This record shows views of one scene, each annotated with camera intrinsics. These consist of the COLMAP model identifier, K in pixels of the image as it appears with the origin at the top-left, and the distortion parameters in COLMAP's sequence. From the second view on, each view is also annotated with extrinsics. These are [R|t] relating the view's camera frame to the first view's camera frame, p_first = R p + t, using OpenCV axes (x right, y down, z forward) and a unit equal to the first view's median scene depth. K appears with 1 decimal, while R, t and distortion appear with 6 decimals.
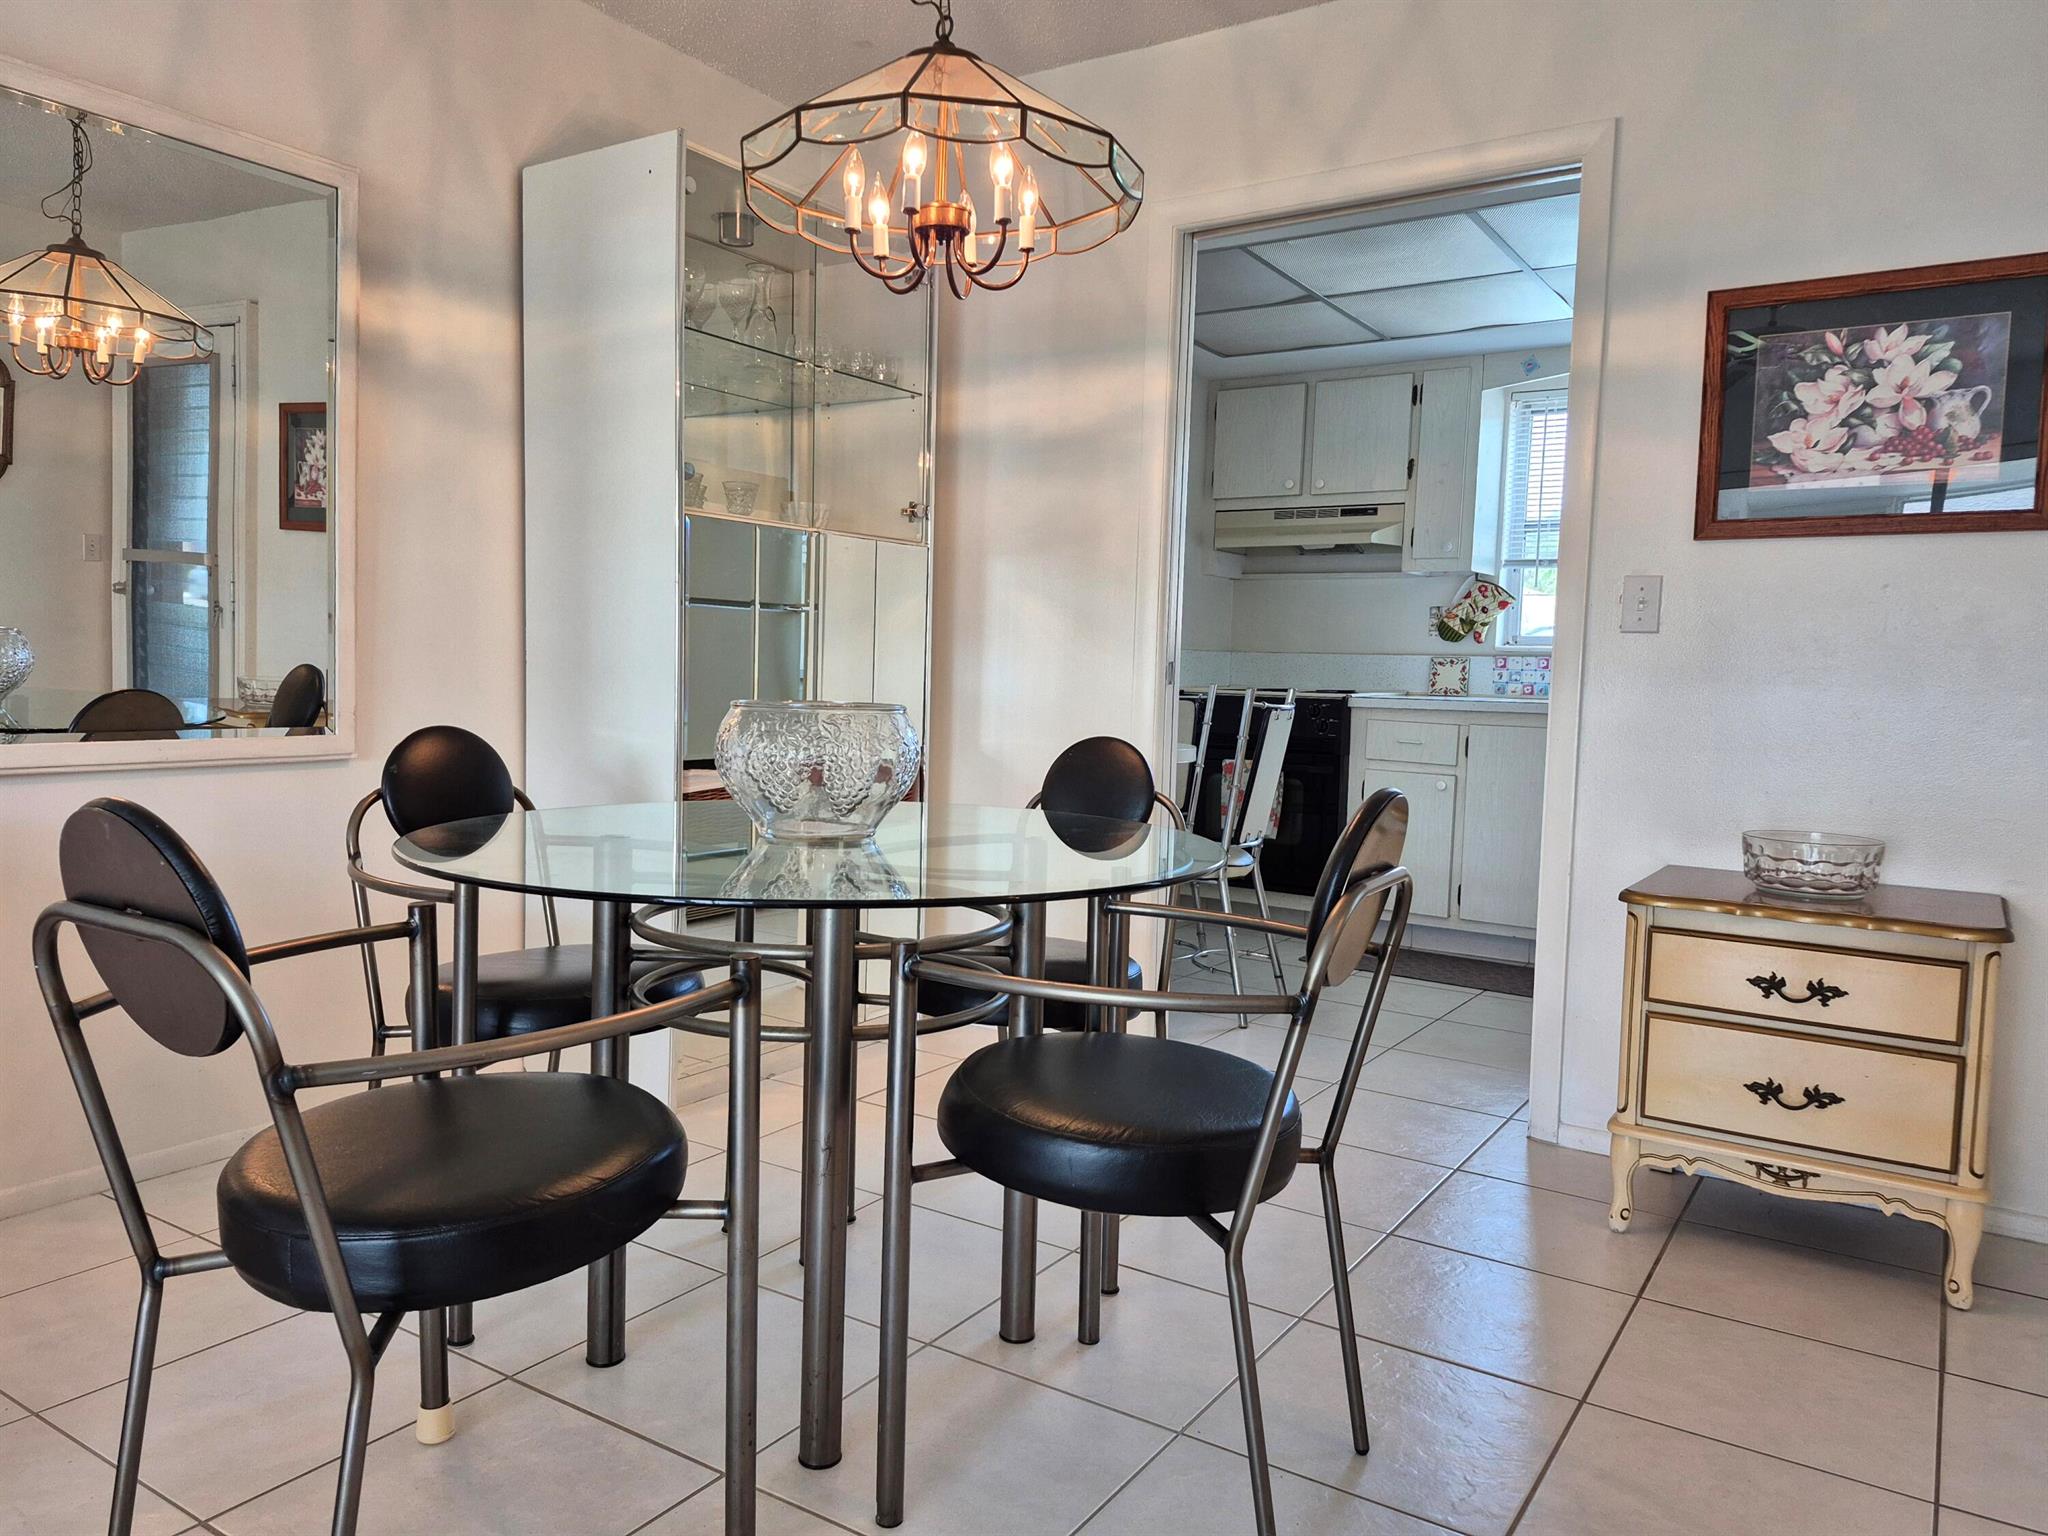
lens RADIAL K [[1424.4, 0, 1015.2], [0, 1424.4, 763.3], [0, 0, 1]] dist [0.072312, -0.000507]
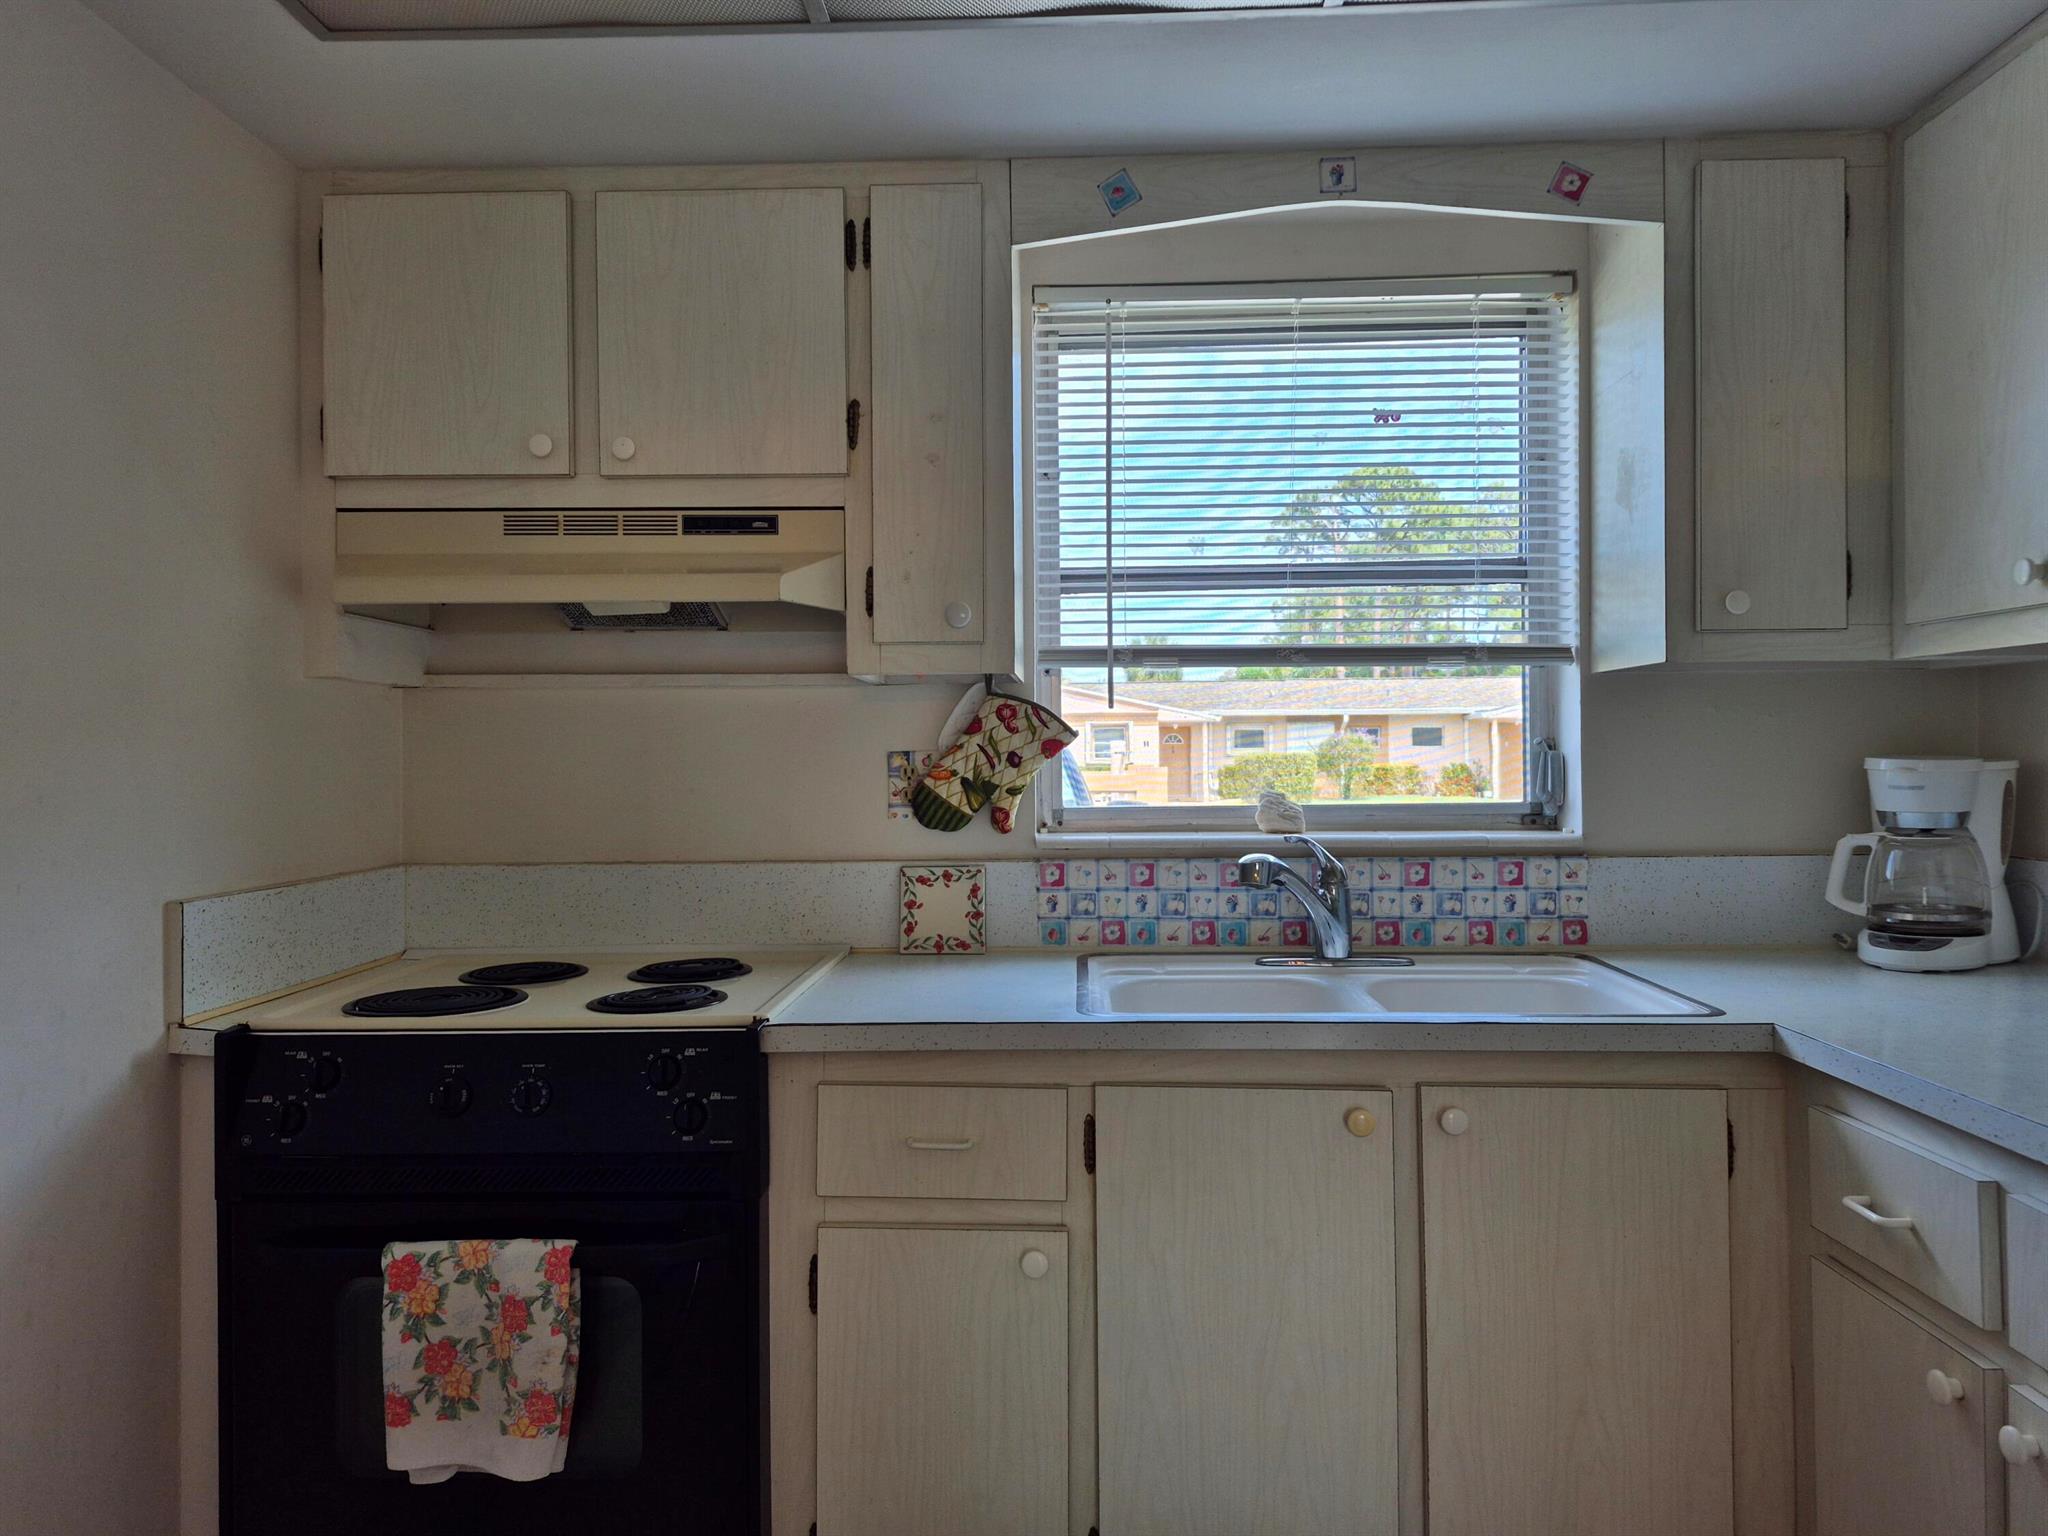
lens RADIAL K [[1424.4, 0, 1022.7], [0, 1424.4, 765.5], [0, 0, 1]] dist [0.072312, -0.000507]
pose [[0.857687, -0.036992, 0.512840, 0.102377], [0.062375, 0.997528, -0.032365, -0.090128], [-0.510375, 0.059748, 0.857874, 0.618297]]
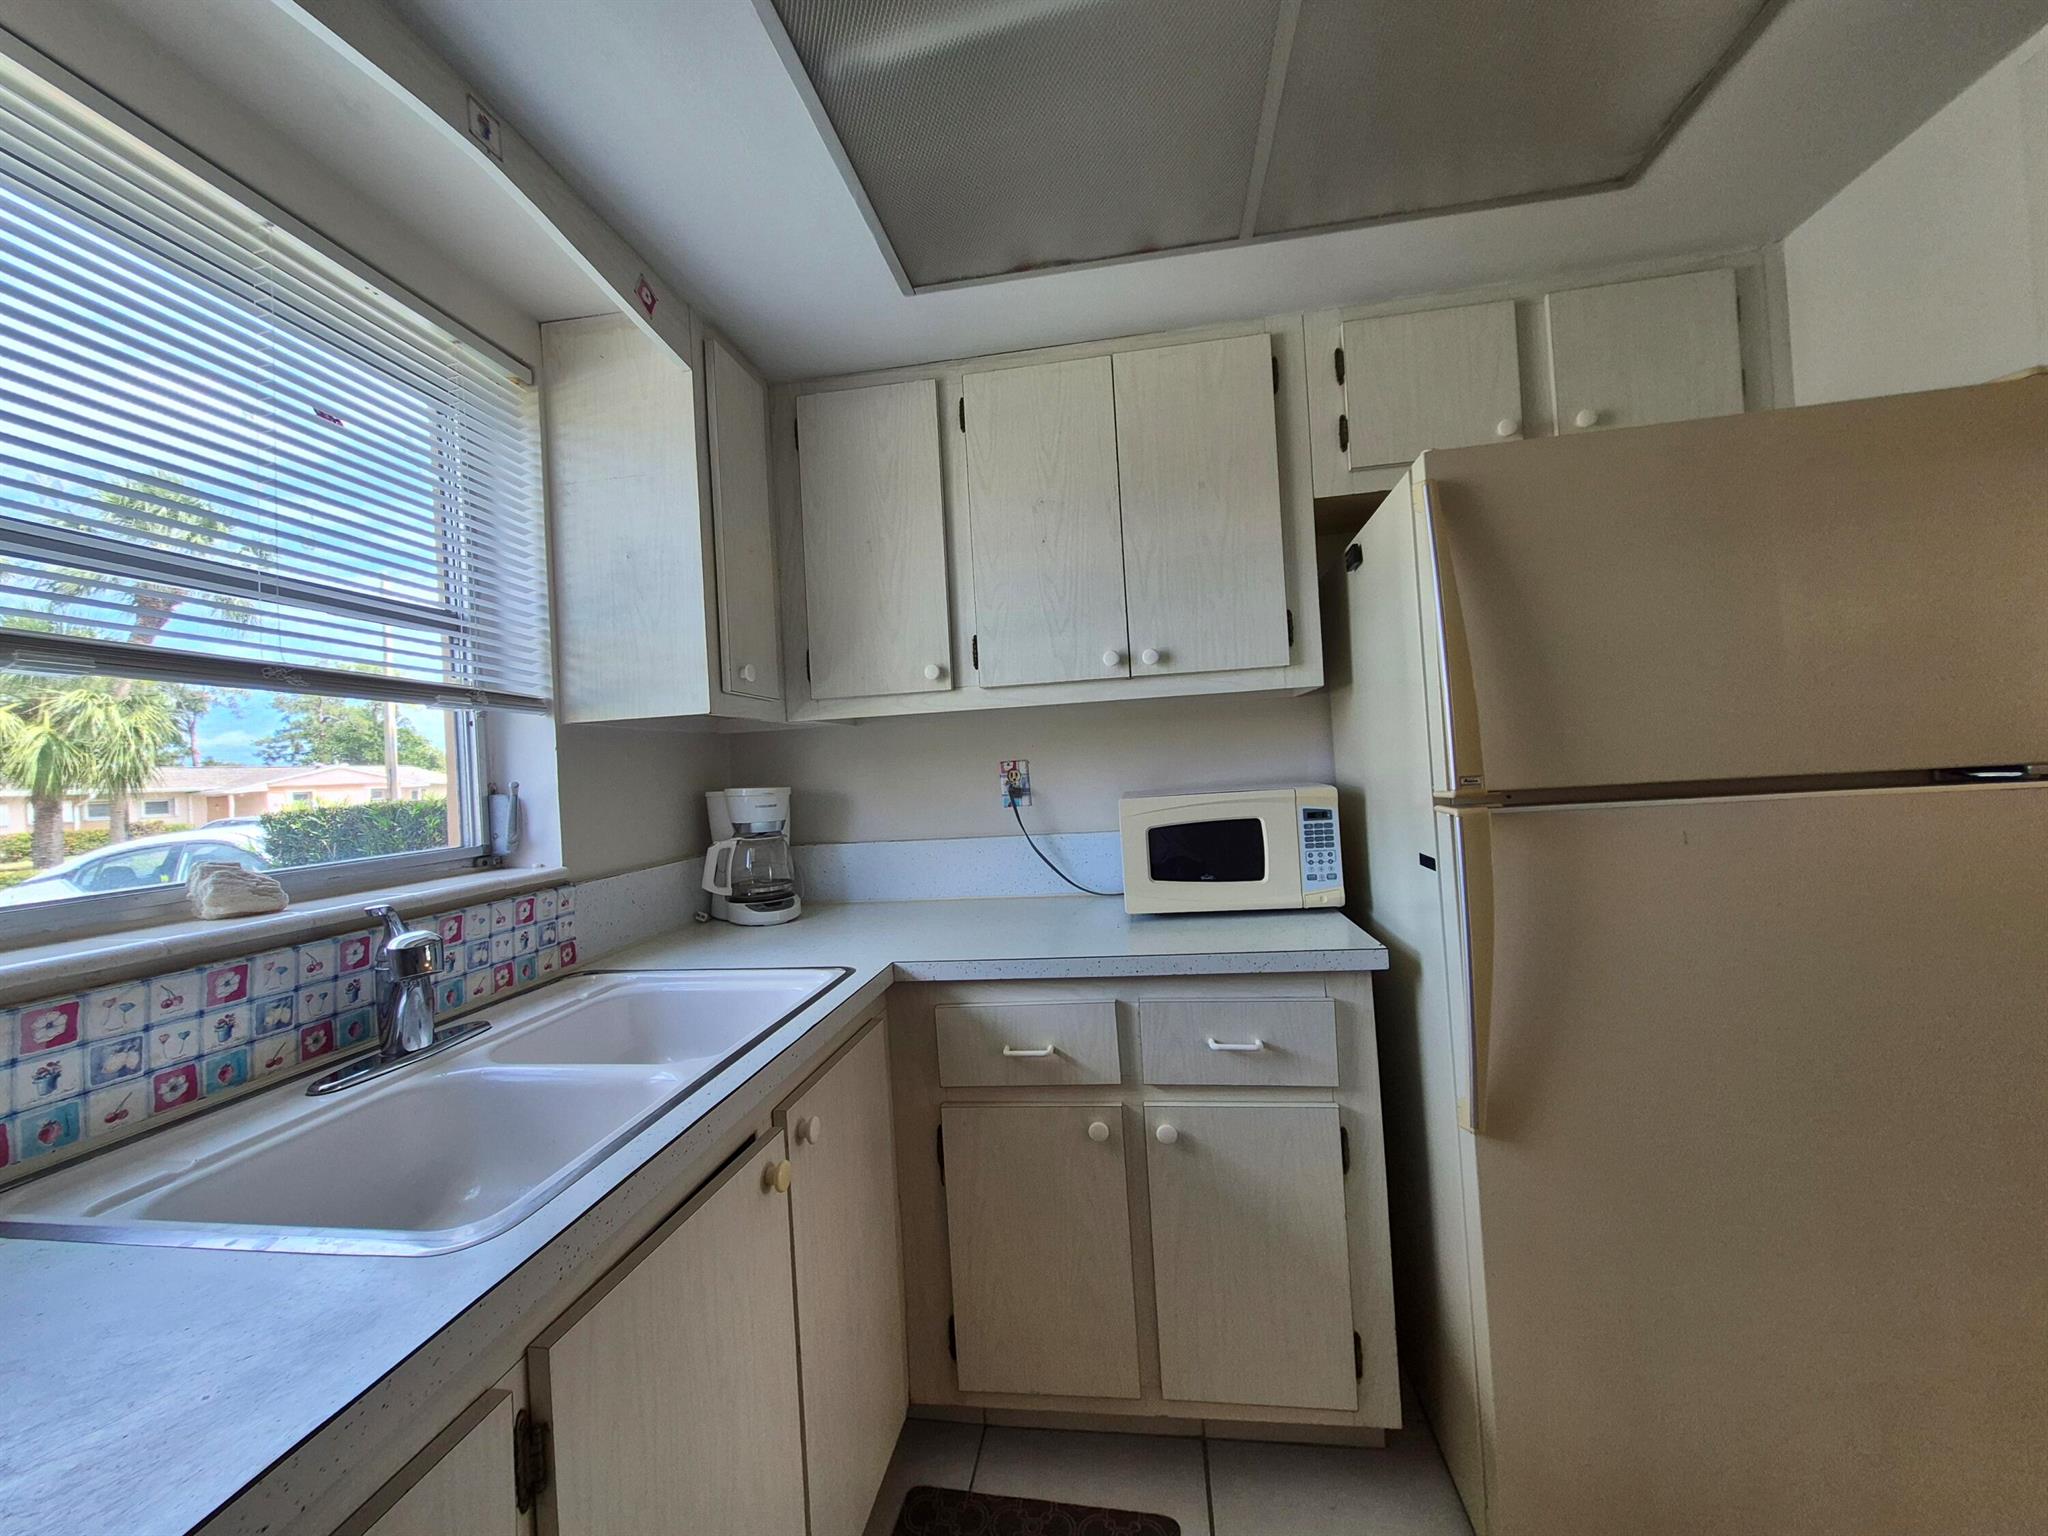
lens RADIAL K [[811.8, 0, 1020.3], [0, 811.8, 769.8], [0, 0, 1]] dist [0.003544, -0.001048]
pose [[-0.422539, -0.004940, 0.906331, 0.157915], [0.099990, 0.993627, 0.052032, -0.104361], [-0.900812, 0.112610, -0.419352, 0.887893]]
